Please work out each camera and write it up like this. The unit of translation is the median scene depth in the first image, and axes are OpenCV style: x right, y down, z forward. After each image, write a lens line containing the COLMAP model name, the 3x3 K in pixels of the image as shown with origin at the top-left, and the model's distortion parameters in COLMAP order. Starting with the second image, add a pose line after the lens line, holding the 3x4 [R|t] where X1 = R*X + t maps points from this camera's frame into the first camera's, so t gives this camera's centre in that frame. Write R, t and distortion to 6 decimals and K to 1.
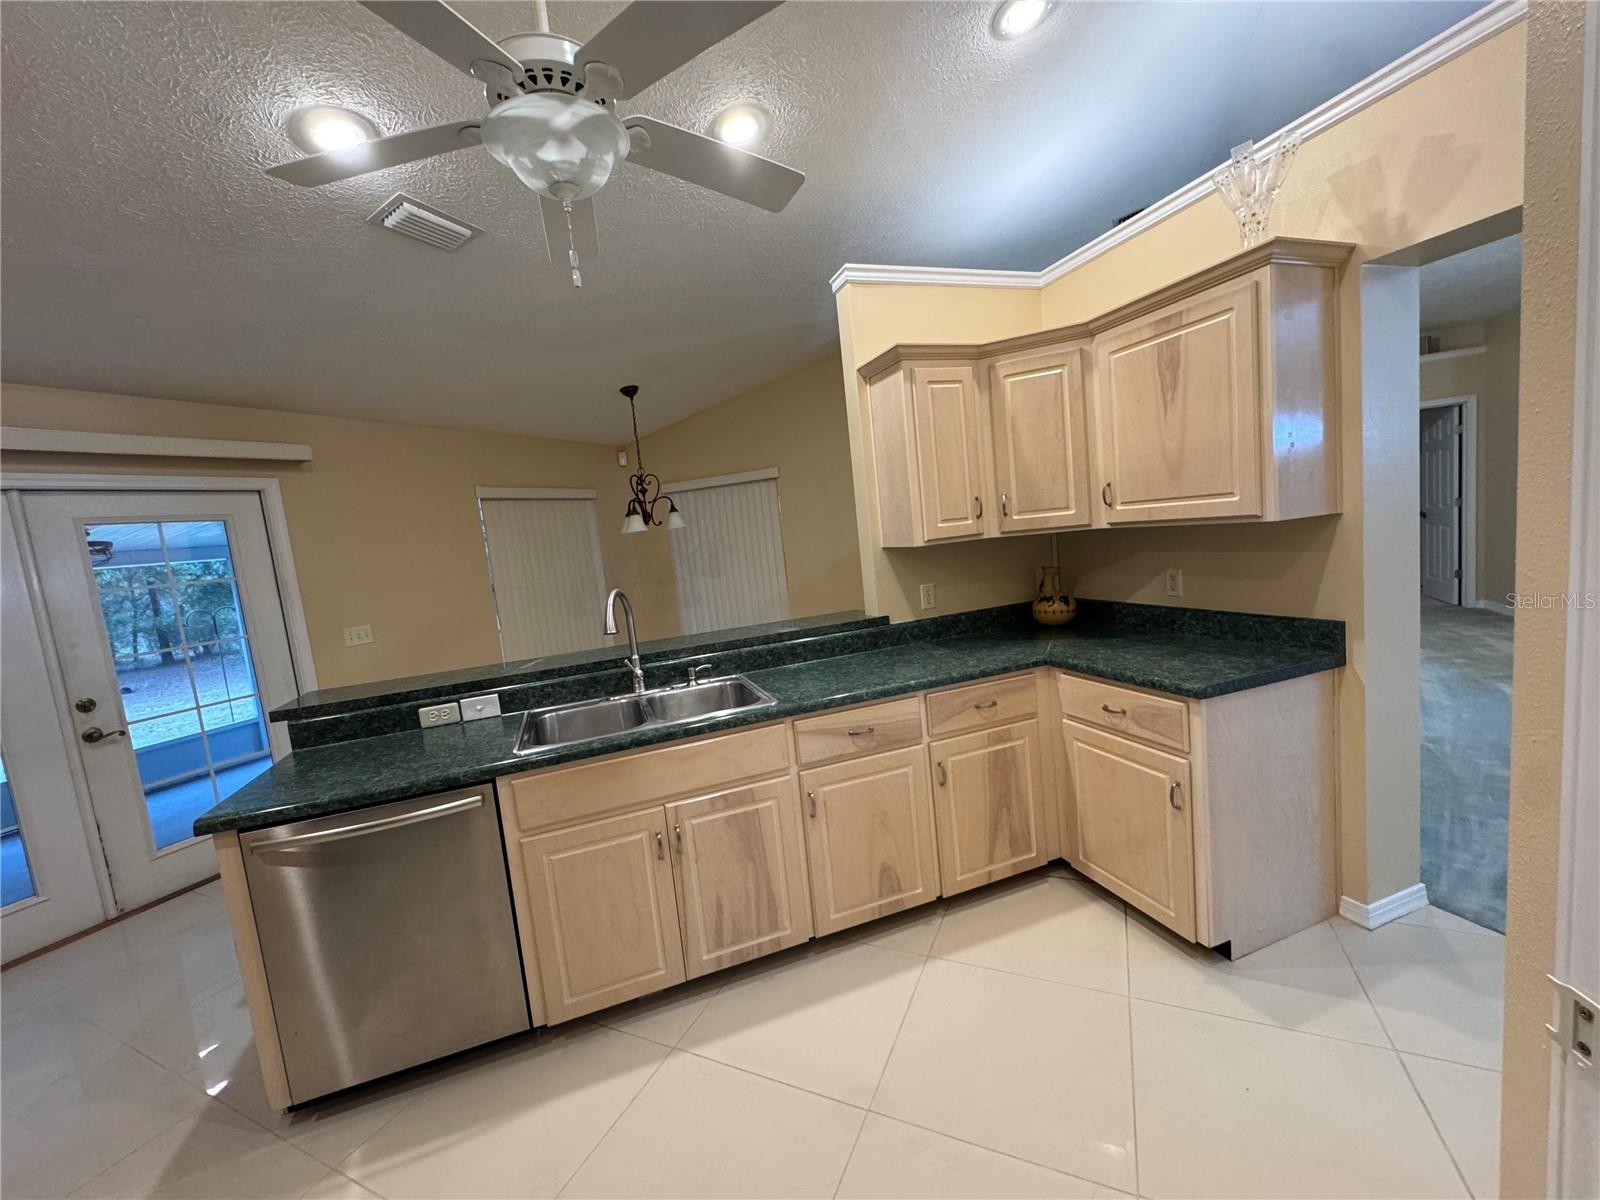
lens RADIAL K [[640.8, 0, 799.6], [0, 640.8, 595.4], [0, 0, 1]] dist [-0.004402, 0.000543]
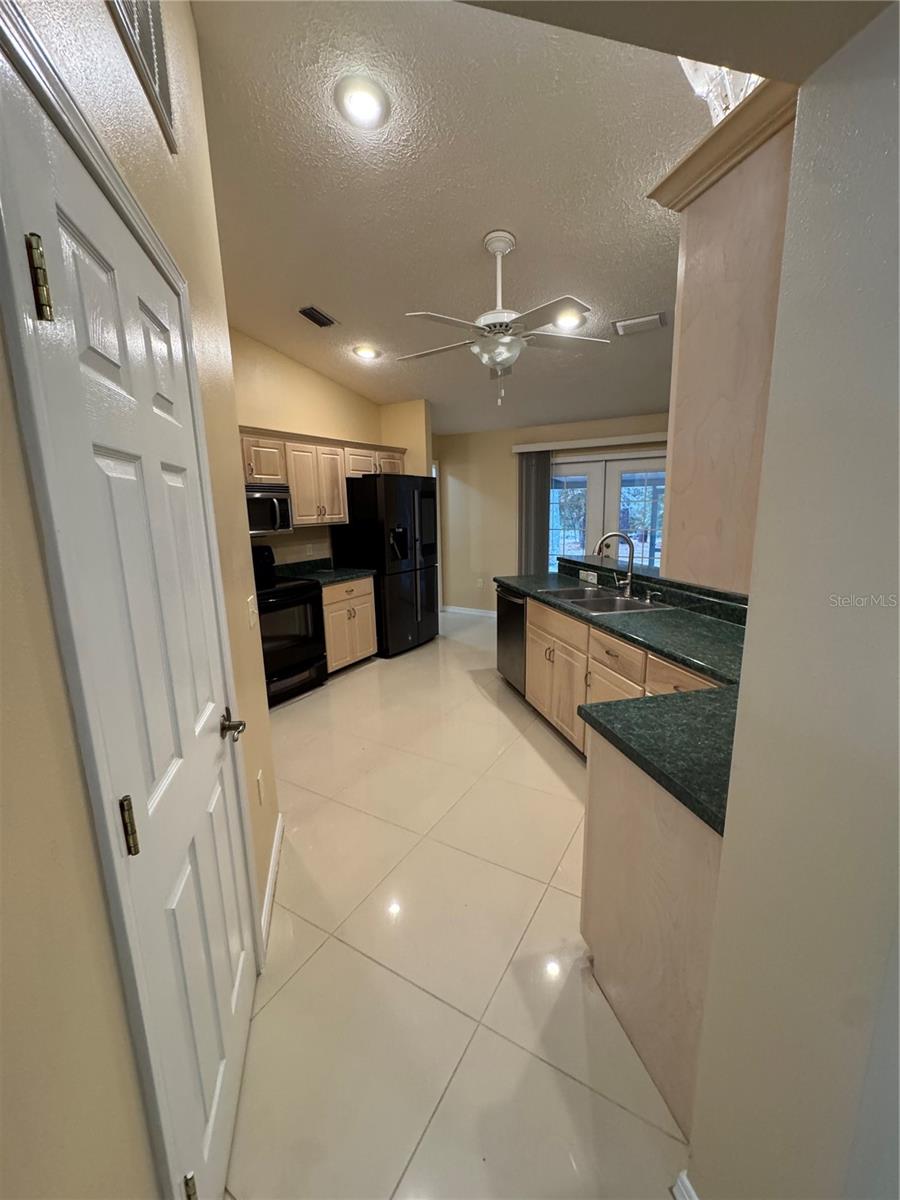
lens RADIAL K [[479.1, 0, 452.6], [0, 479.1, 598.9], [0, 0, 1]] dist [-0.004048, -0.000114]
pose [[-0.086707, 0.292887, -0.952207, 1.032458], [-0.073919, 0.951281, 0.299333, -0.190532], [0.993488, 0.096341, -0.060833, 0.619440]]
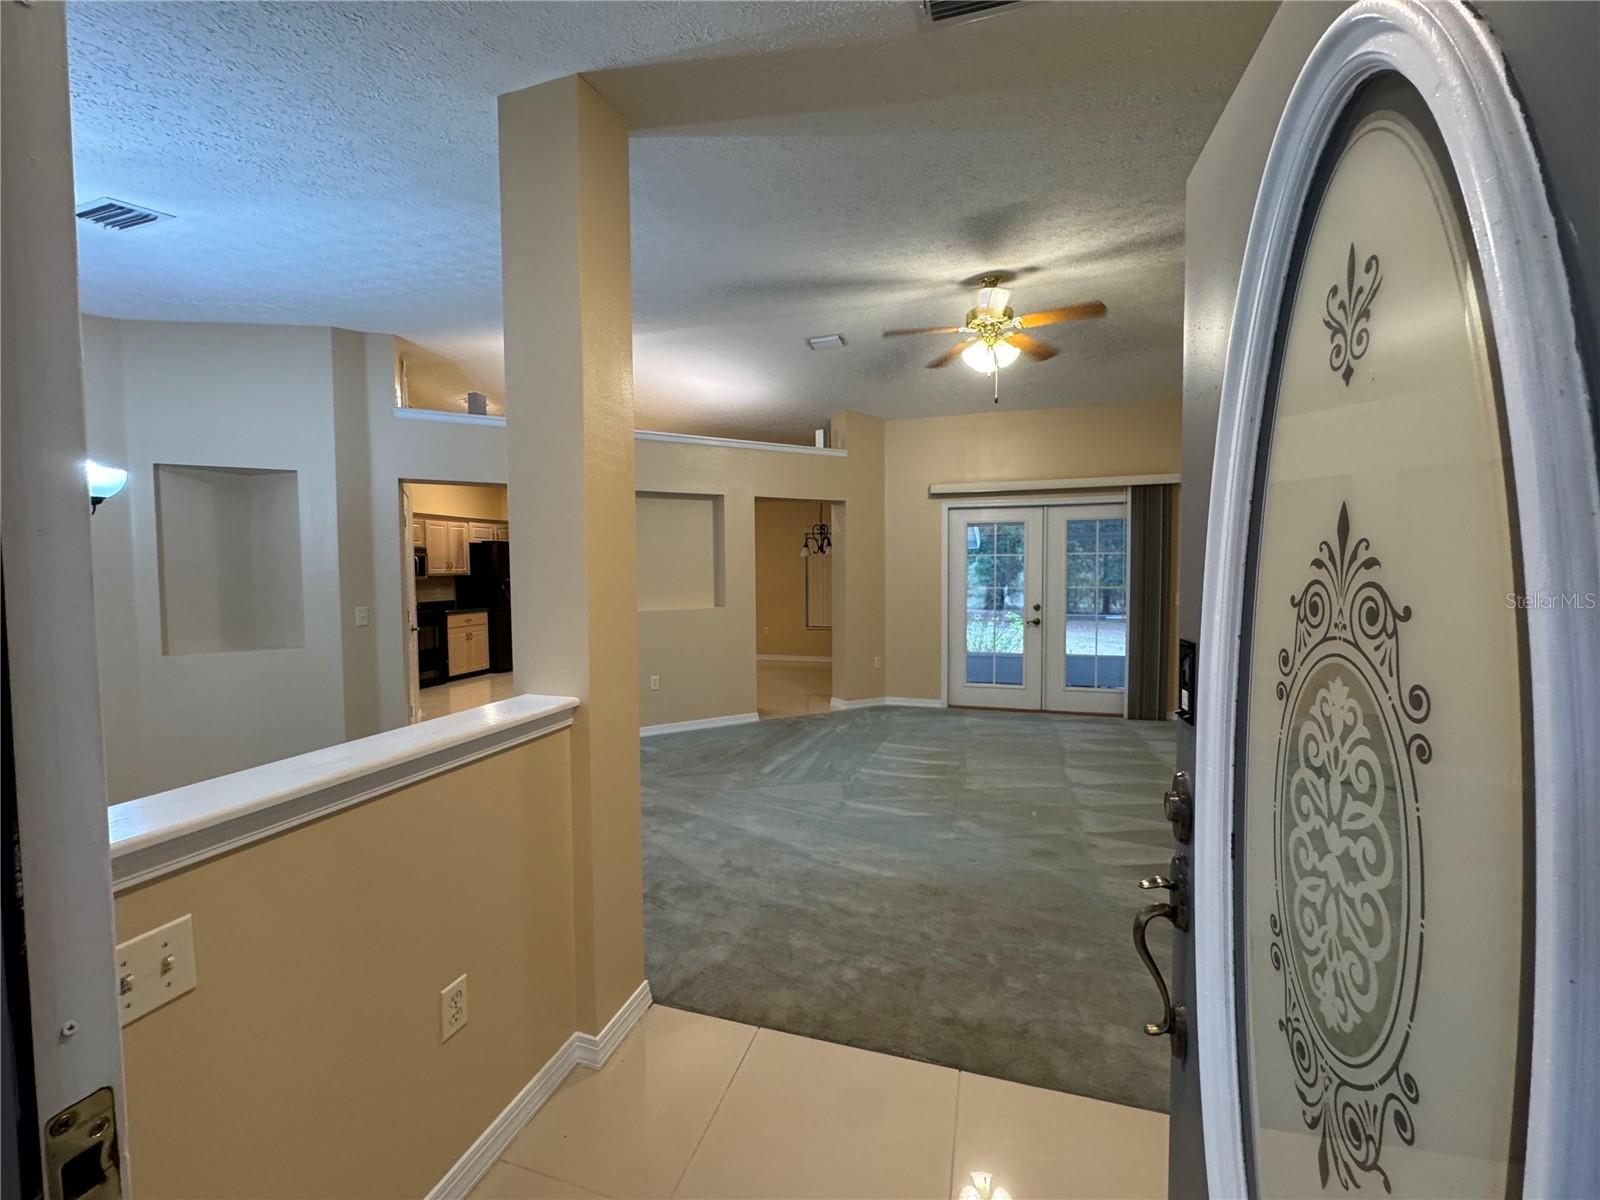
lens RADIAL K [[641.9, 0, 800.2], [0, 641.9, 596.7], [0, 0, 1]] dist [-0.003940, -0.000204]
pose [[0.151641, 0.143455, -0.977970, 2.967975], [-0.109735, 0.985739, 0.127579, -0.414601], [0.982325, 0.087972, 0.165221, 1.294469]]
